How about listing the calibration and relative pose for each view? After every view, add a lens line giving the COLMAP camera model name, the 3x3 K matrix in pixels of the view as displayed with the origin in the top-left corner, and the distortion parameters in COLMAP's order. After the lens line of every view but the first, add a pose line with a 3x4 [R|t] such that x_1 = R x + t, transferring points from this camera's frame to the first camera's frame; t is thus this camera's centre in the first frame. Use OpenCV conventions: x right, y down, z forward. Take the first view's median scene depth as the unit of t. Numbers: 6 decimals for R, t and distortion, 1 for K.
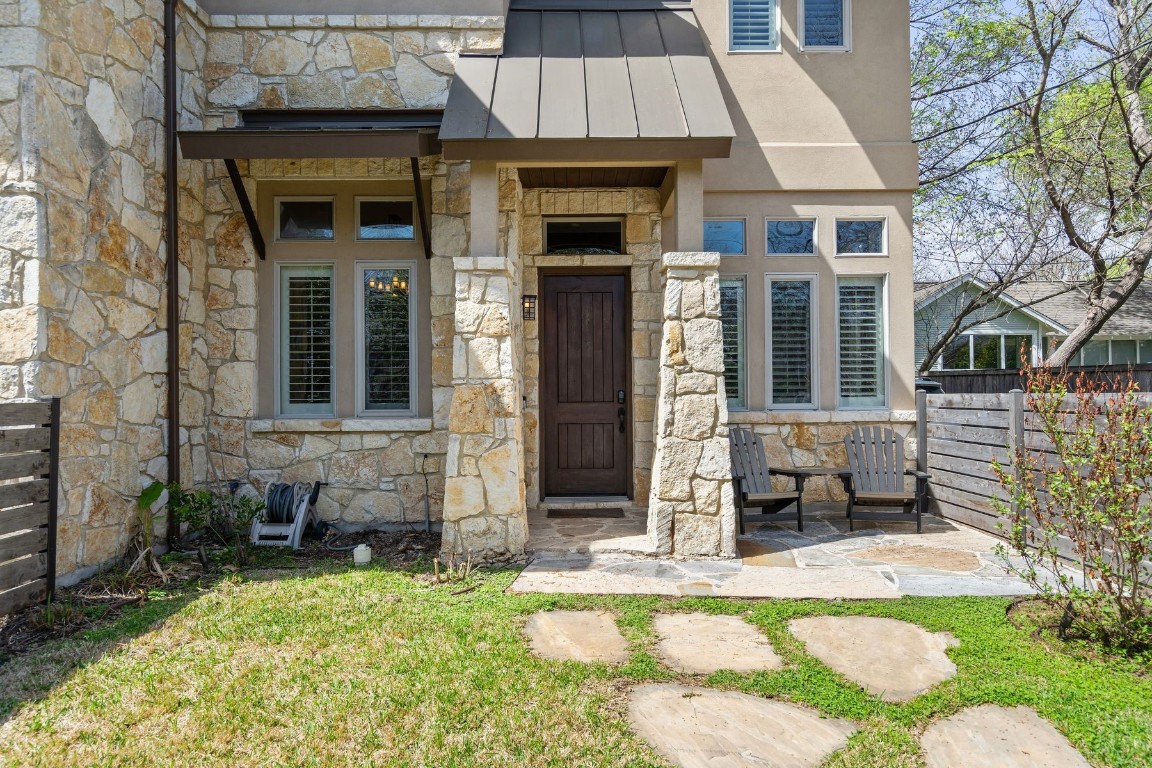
lens RADIAL K [[694.3, 0, 569.4], [0, 694.3, 392.4], [0, 0, 1]] dist [0.005908, 0.001557]
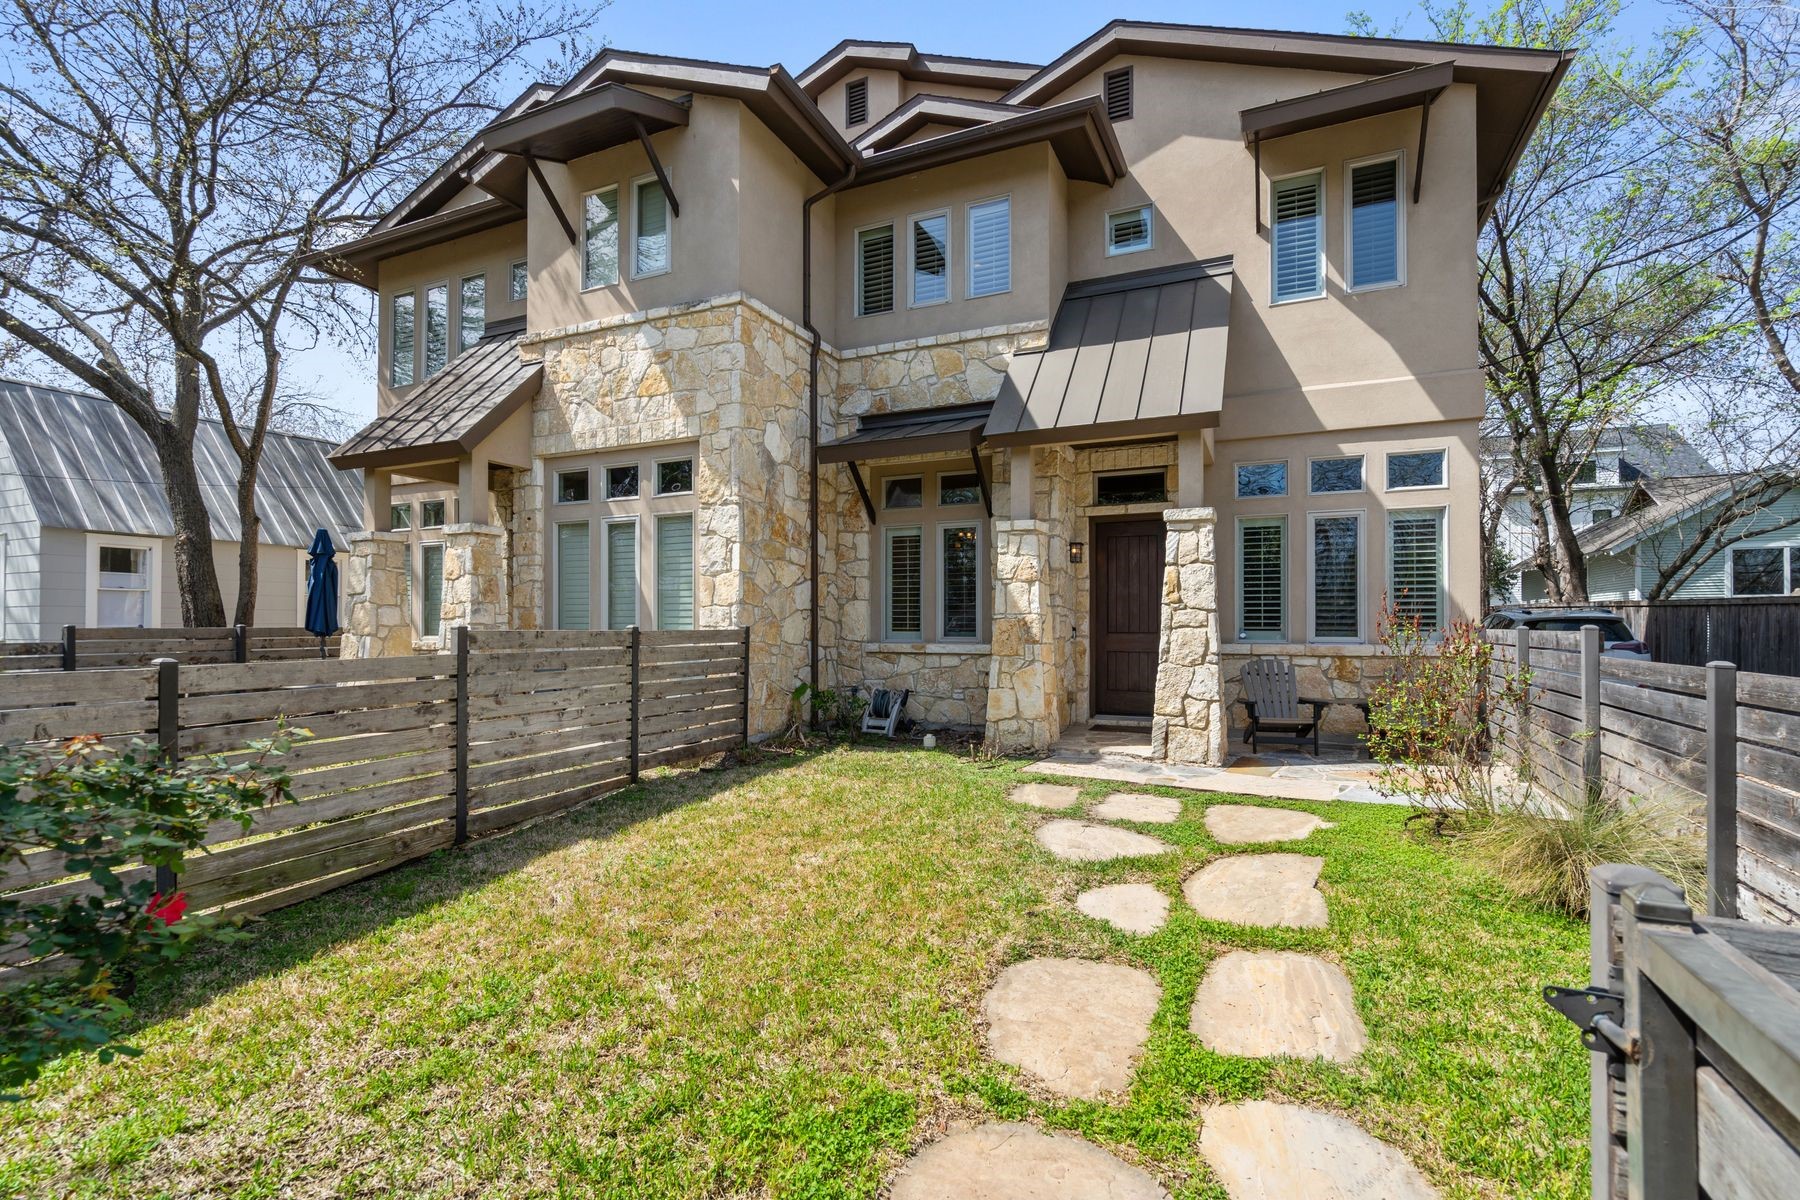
lens RADIAL K [[822.9, 0, 934.3], [0, 822.9, 630.6], [0, 0, 1]] dist [-0.001233, -0.000033]
pose [[0.914362, 0.011716, -0.404728, 0.345960], [-0.005765, 0.999857, 0.015921, -0.012128], [0.404857, -0.012225, 0.914298, -0.457467]]
